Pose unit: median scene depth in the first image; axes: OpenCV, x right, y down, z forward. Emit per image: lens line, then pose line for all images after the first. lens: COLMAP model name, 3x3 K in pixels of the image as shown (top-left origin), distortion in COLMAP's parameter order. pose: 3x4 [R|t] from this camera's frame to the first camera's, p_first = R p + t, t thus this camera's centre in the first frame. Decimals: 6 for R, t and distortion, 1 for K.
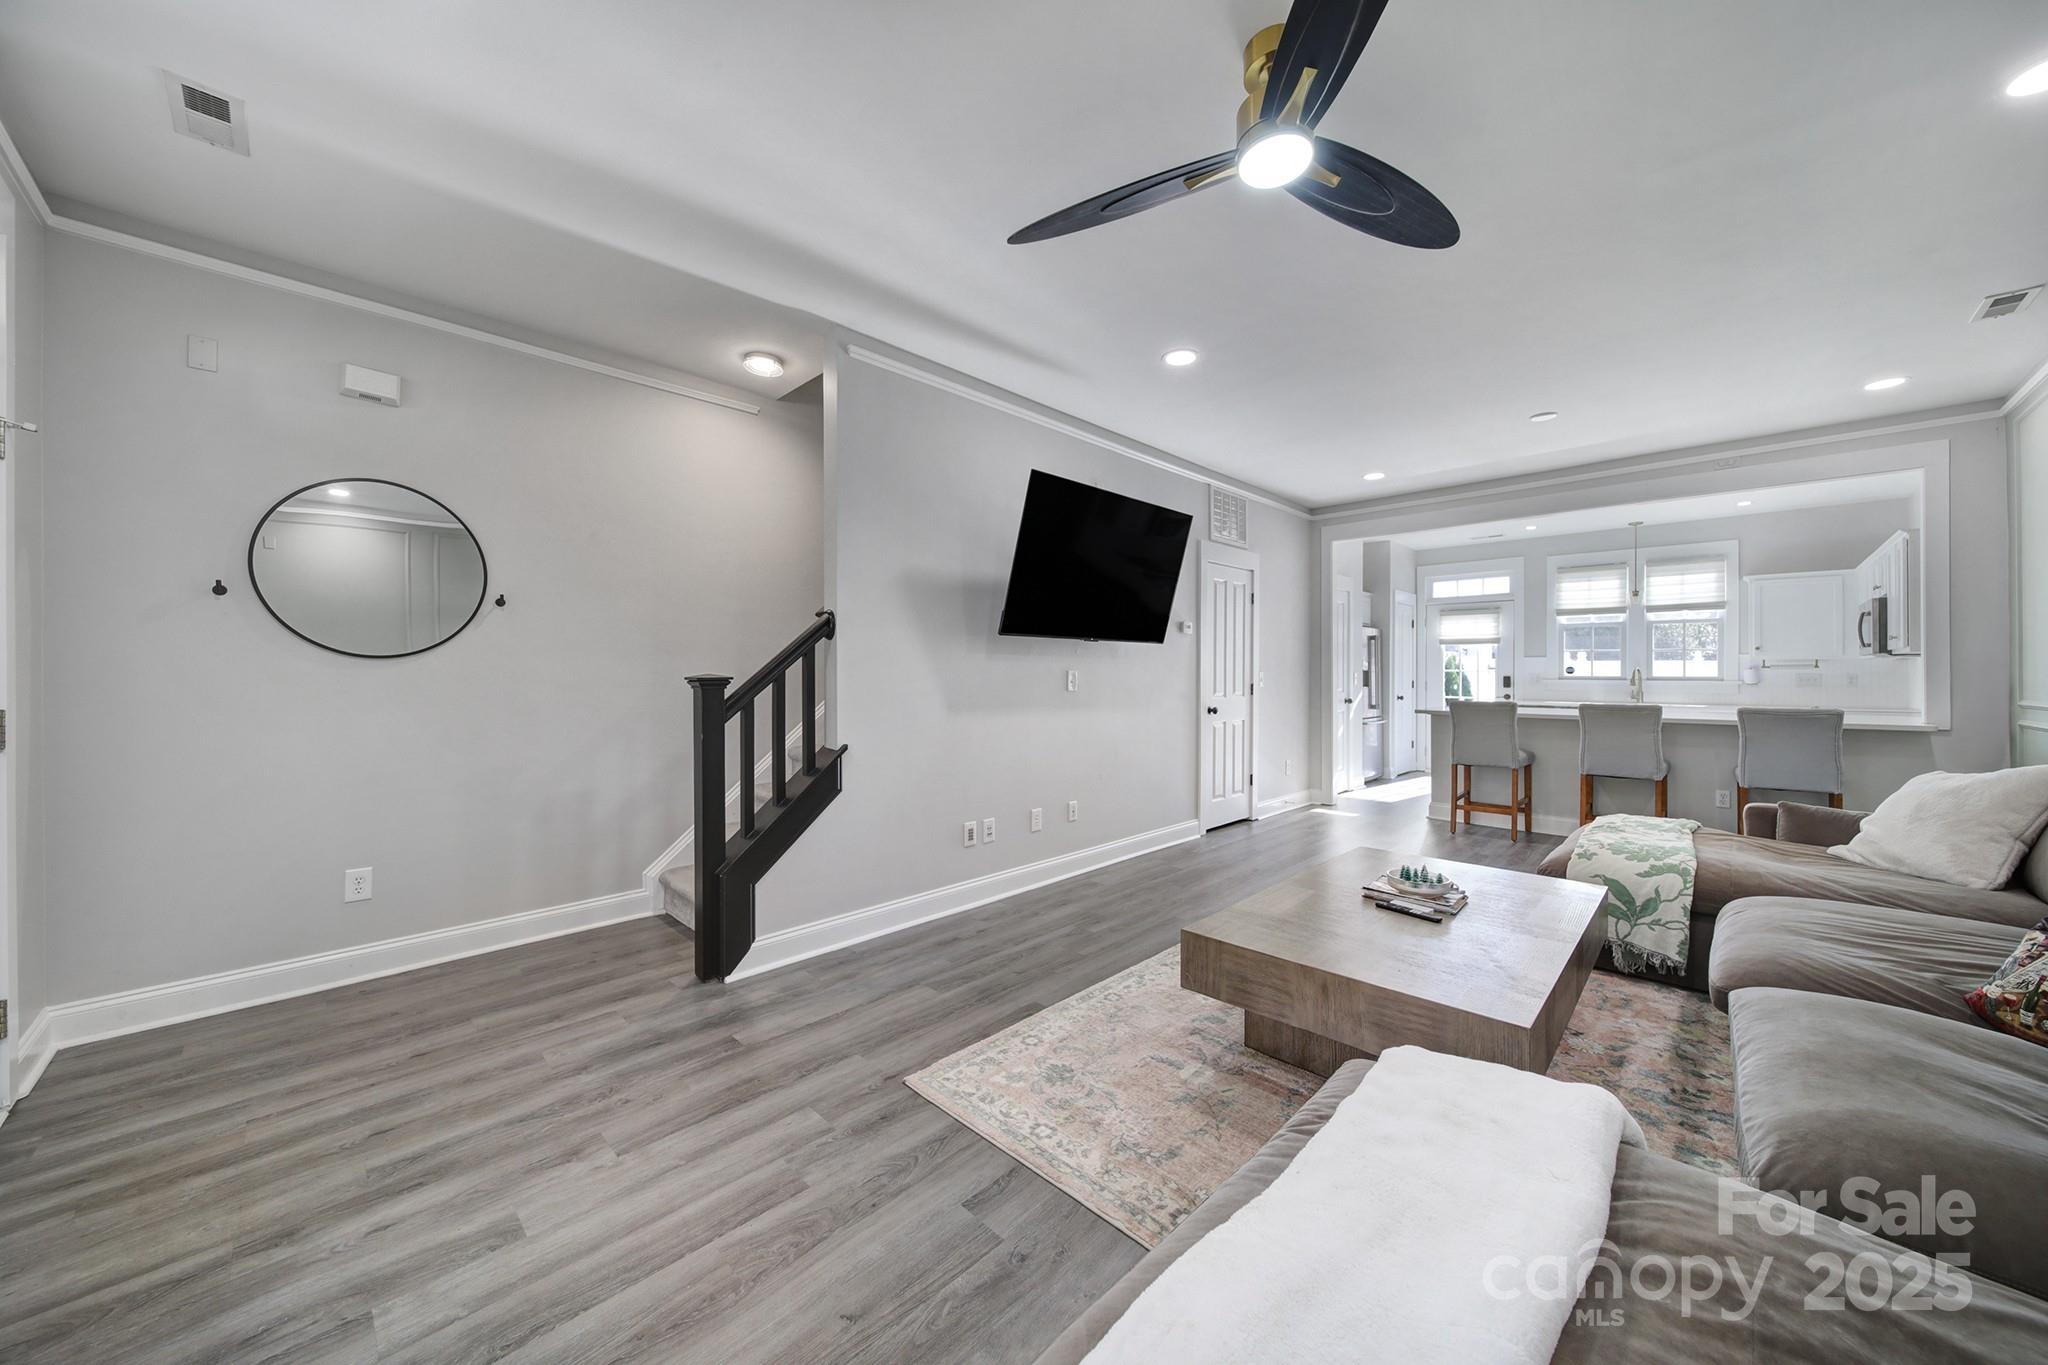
lens RADIAL K [[718.4, 0, 1023.0], [0, 718.4, 678.0], [0, 0, 1]] dist [-0.002299, -0.000182]
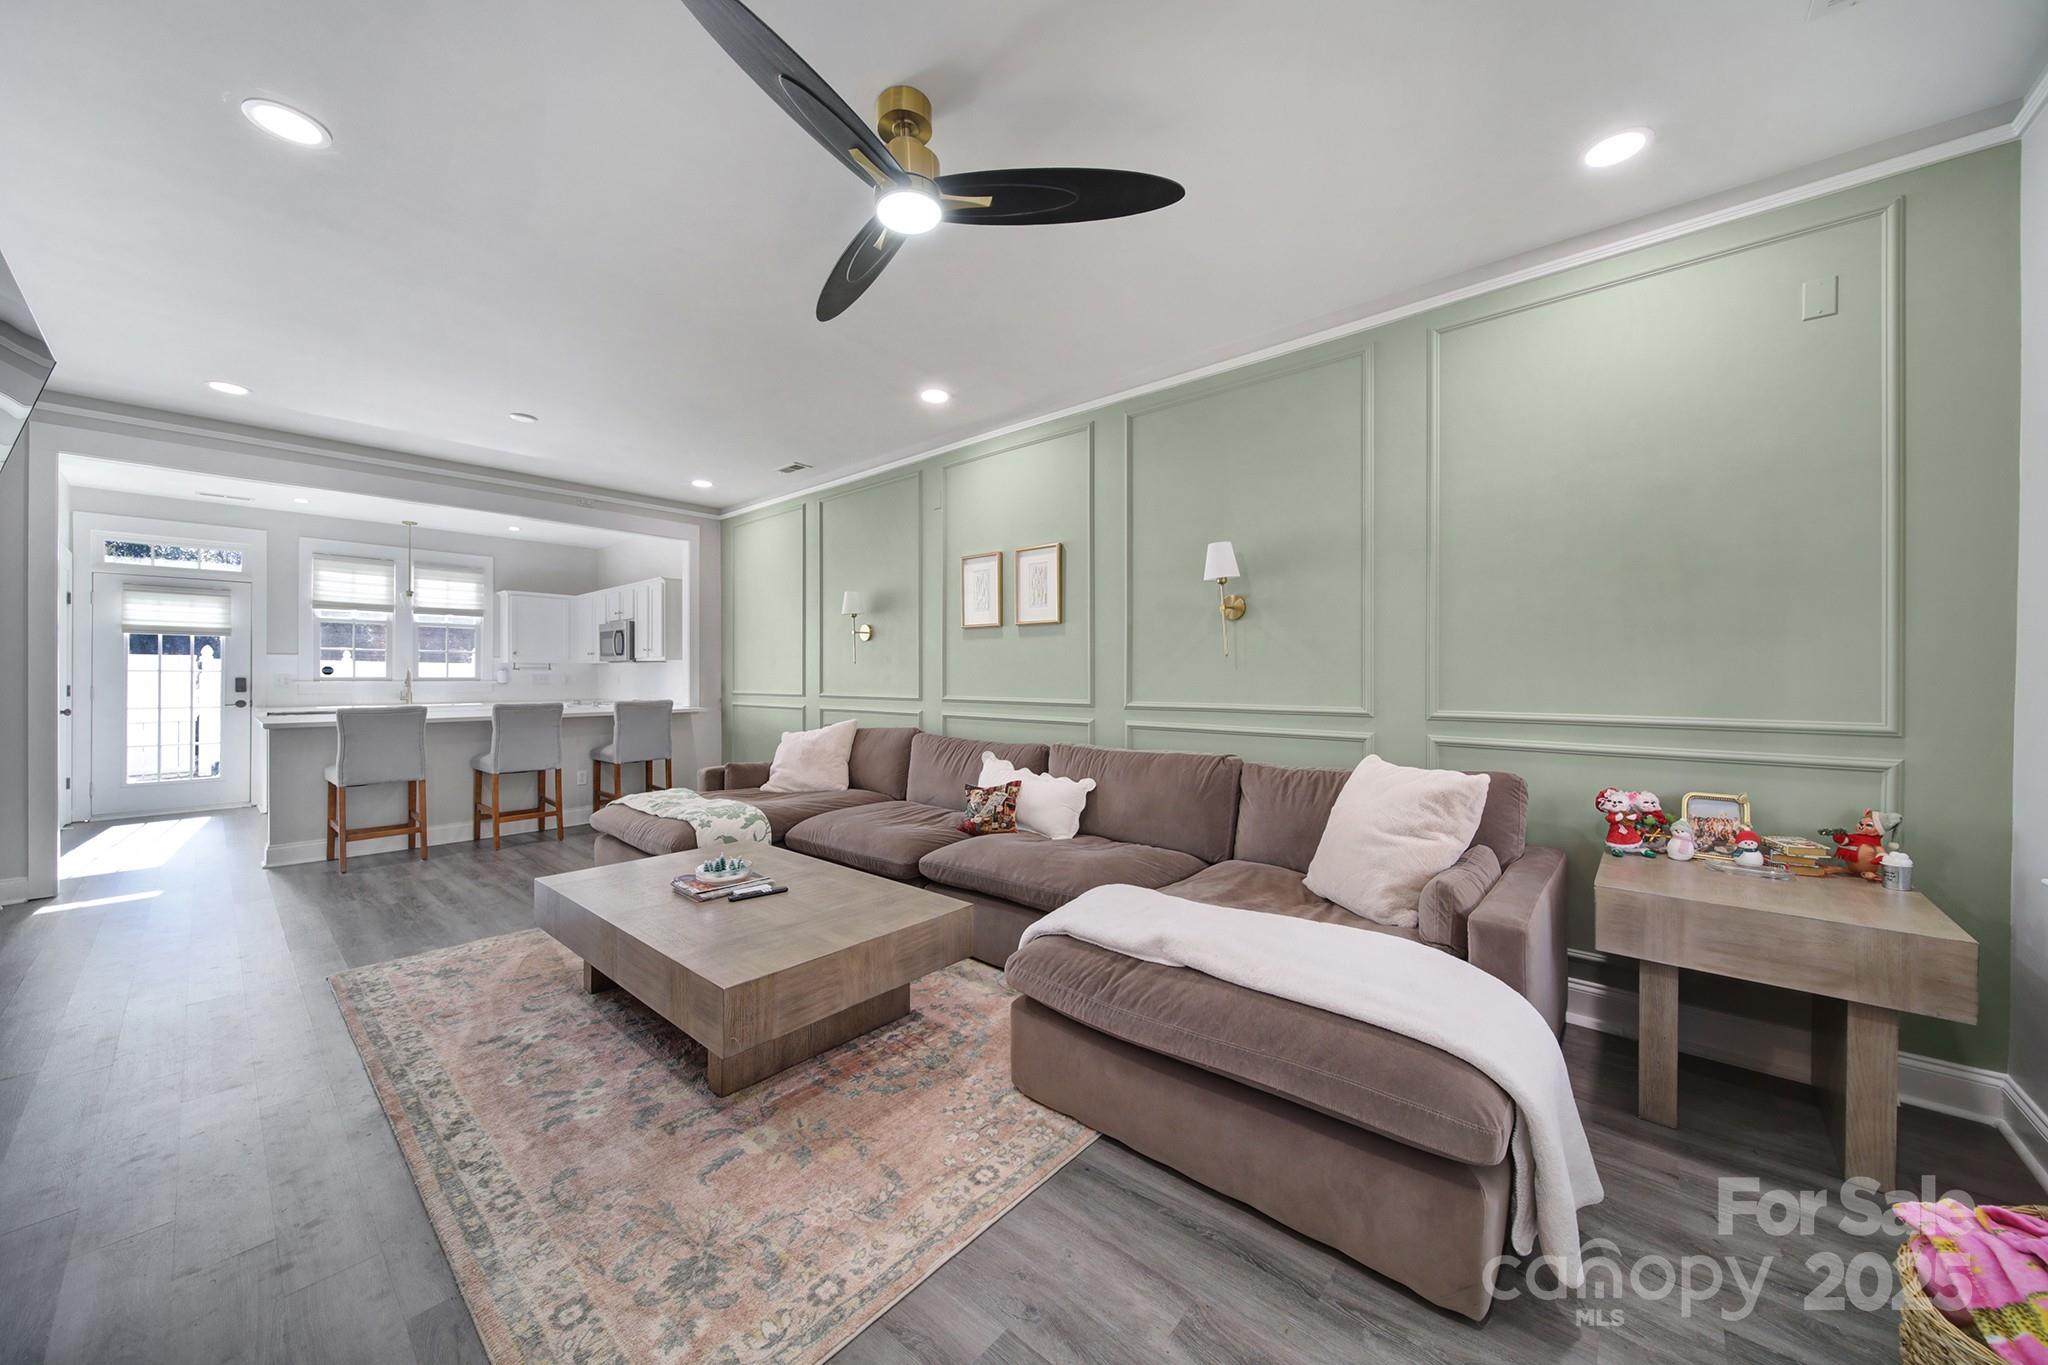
lens RADIAL K [[718.4, 0, 1023.7], [0, 718.4, 675.8], [0, 0, 1]] dist [-0.002299, -0.000182]
pose [[-0.056709, -0.000647, 0.998391, -0.188315], [0.005816, 0.999983, 0.000979, -0.000762], [-0.998374, 0.005862, -0.056705, 0.217780]]
